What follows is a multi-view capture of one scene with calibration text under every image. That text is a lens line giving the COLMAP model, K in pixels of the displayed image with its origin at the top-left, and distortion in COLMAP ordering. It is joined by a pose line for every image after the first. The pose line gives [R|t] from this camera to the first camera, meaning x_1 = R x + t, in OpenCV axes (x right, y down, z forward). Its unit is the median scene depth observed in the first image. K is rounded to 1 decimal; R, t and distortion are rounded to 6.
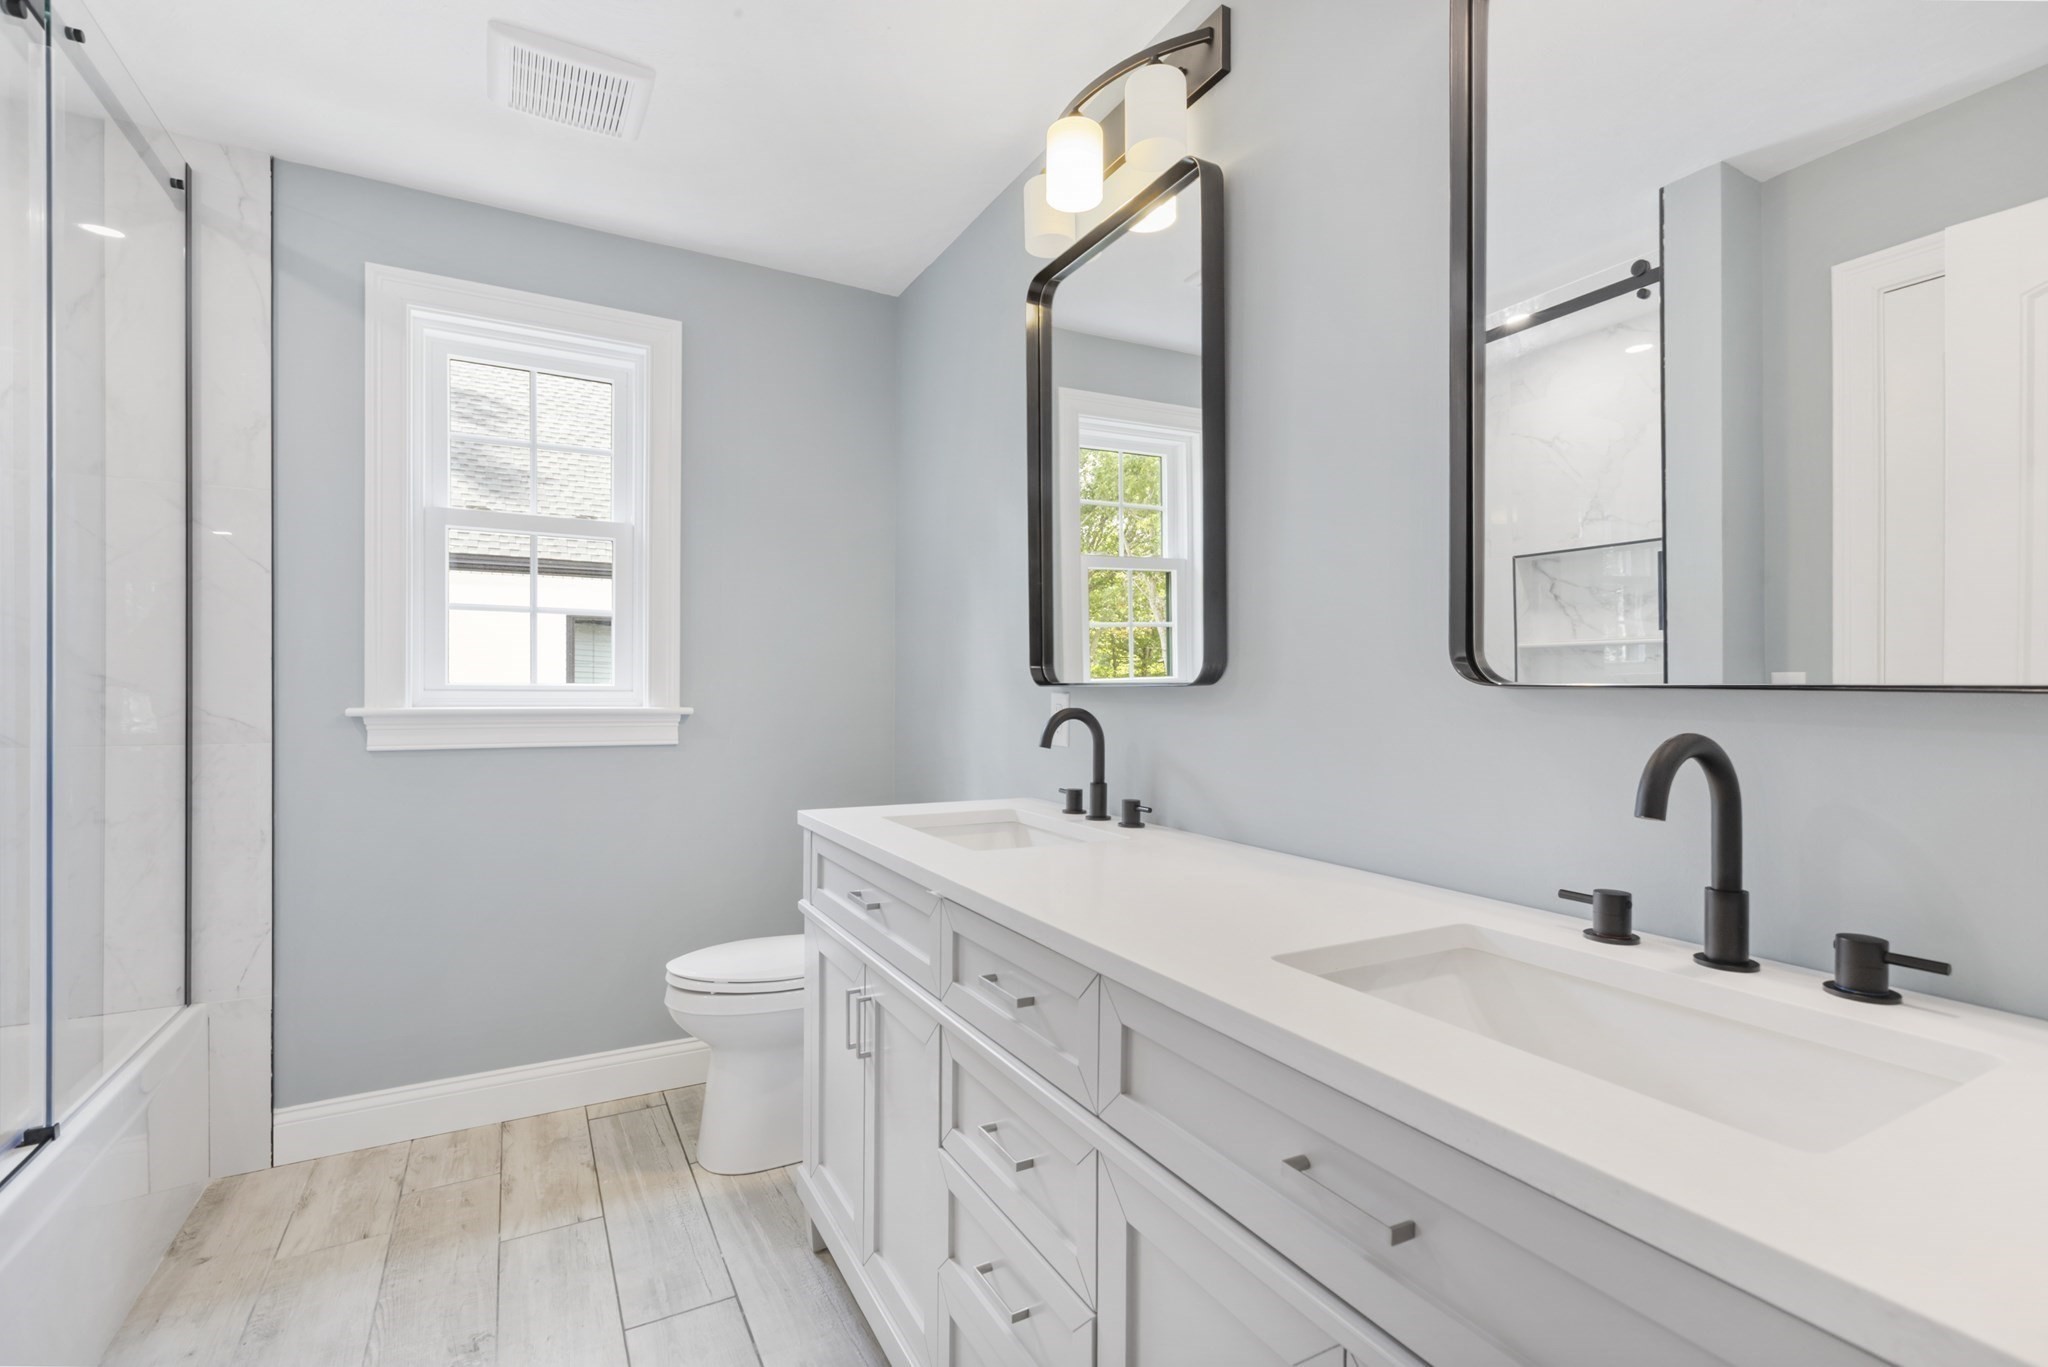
lens RADIAL K [[938.4, 0, 1024.0], [0, 938.4, 683.5], [0, 0, 1]] dist [0.002701, 0.000357]
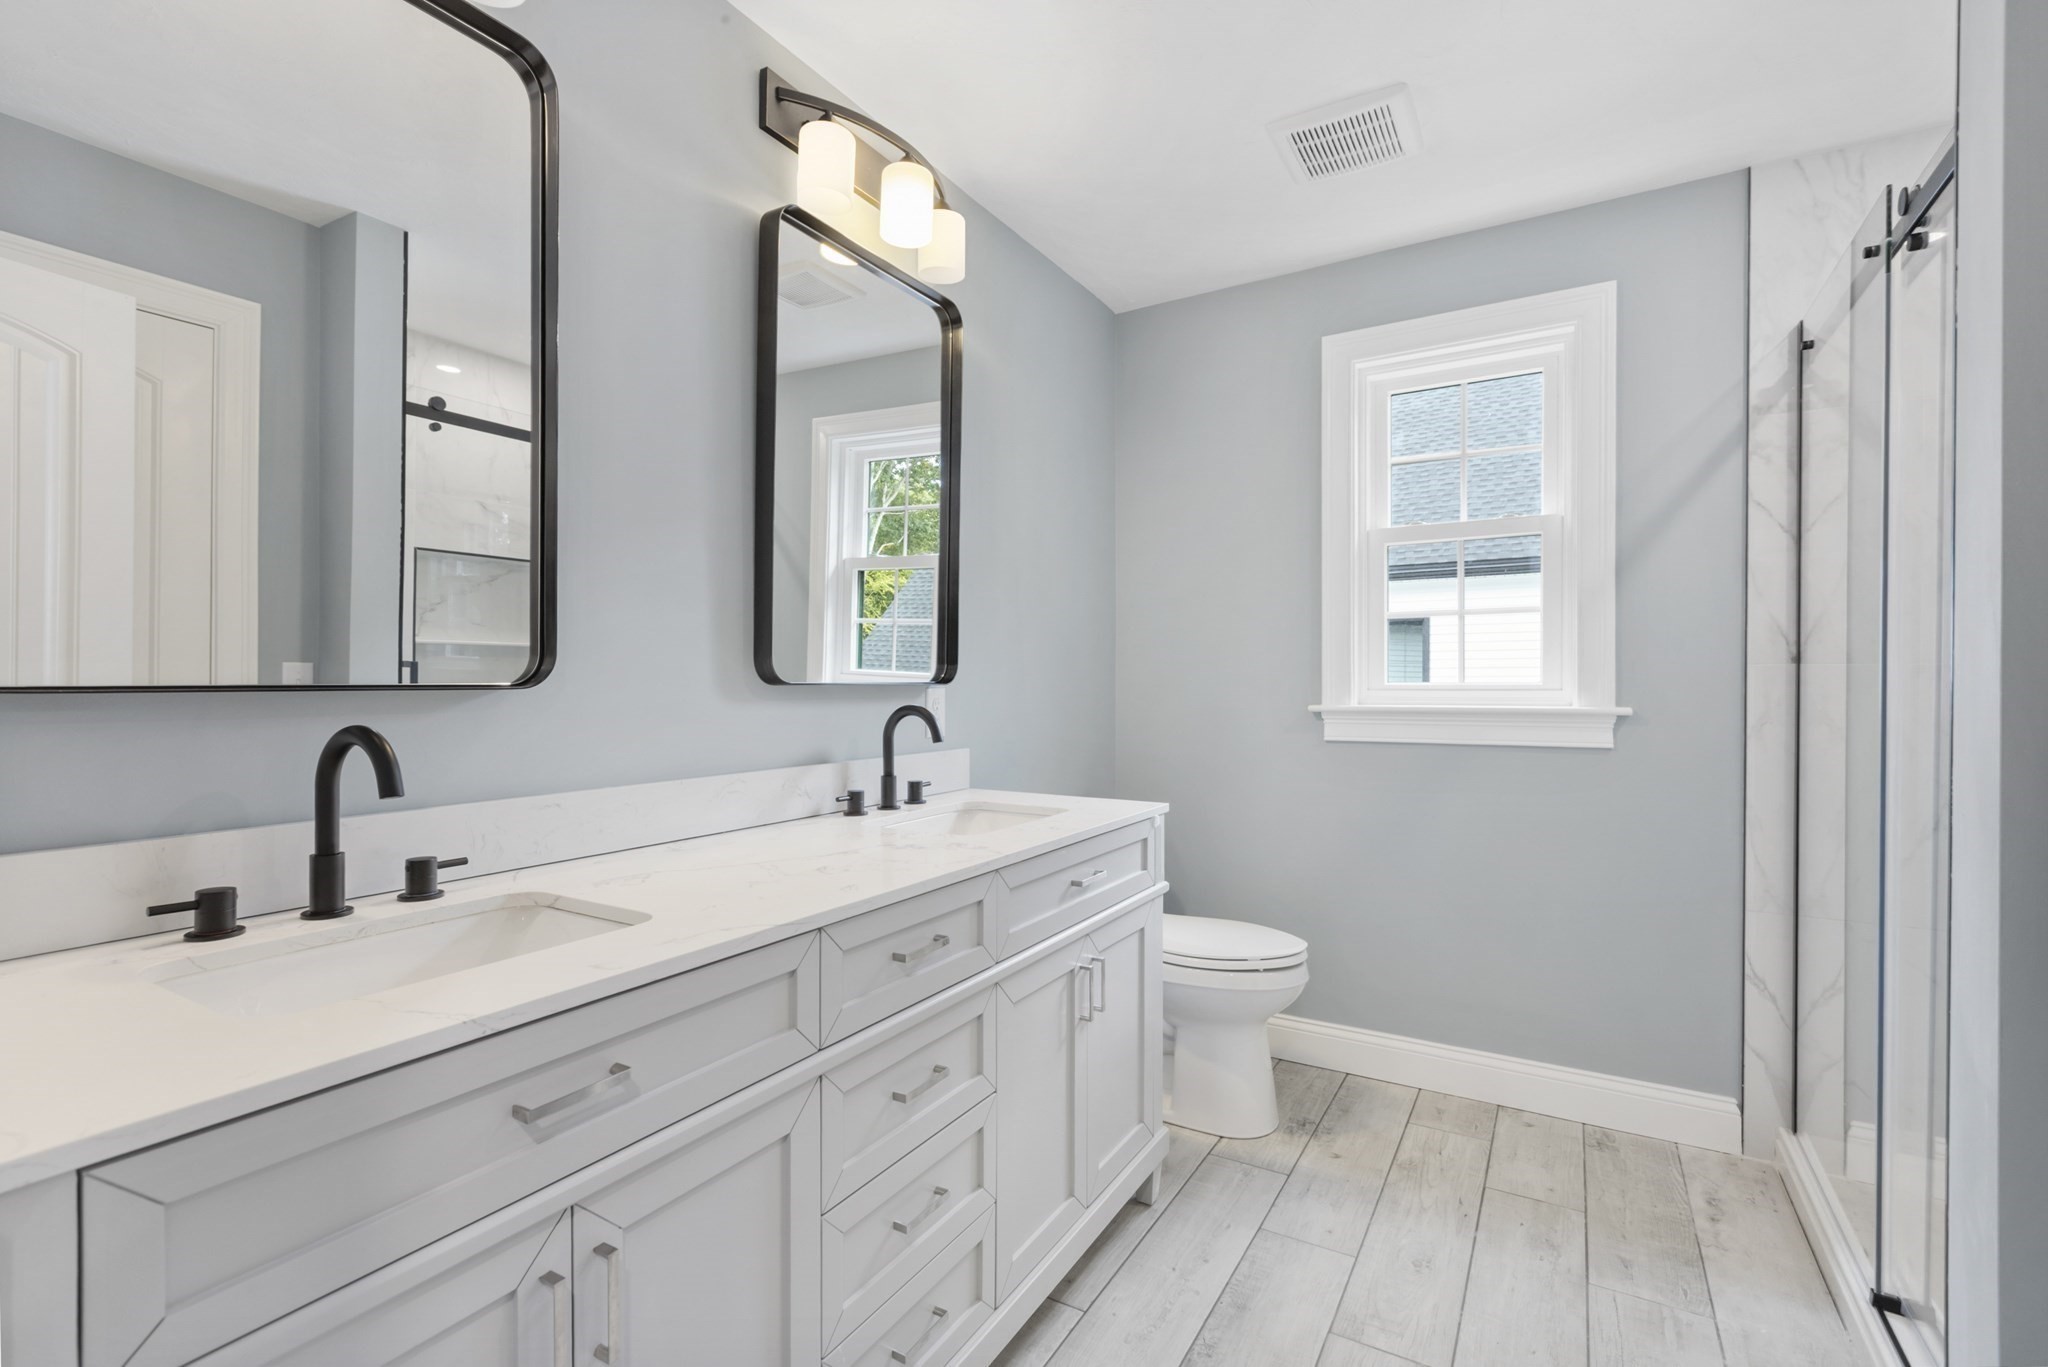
lens RADIAL K [[914.4, 0, 1017.2], [0, 914.4, 673.2], [0, 0, 1]] dist [0.000666, 0.000093]
pose [[0.491092, -0.019270, -0.870894, 0.119743], [0.010637, 0.999813, -0.016124, 0.000795], [0.871043, -0.001345, 0.491206, 0.069121]]
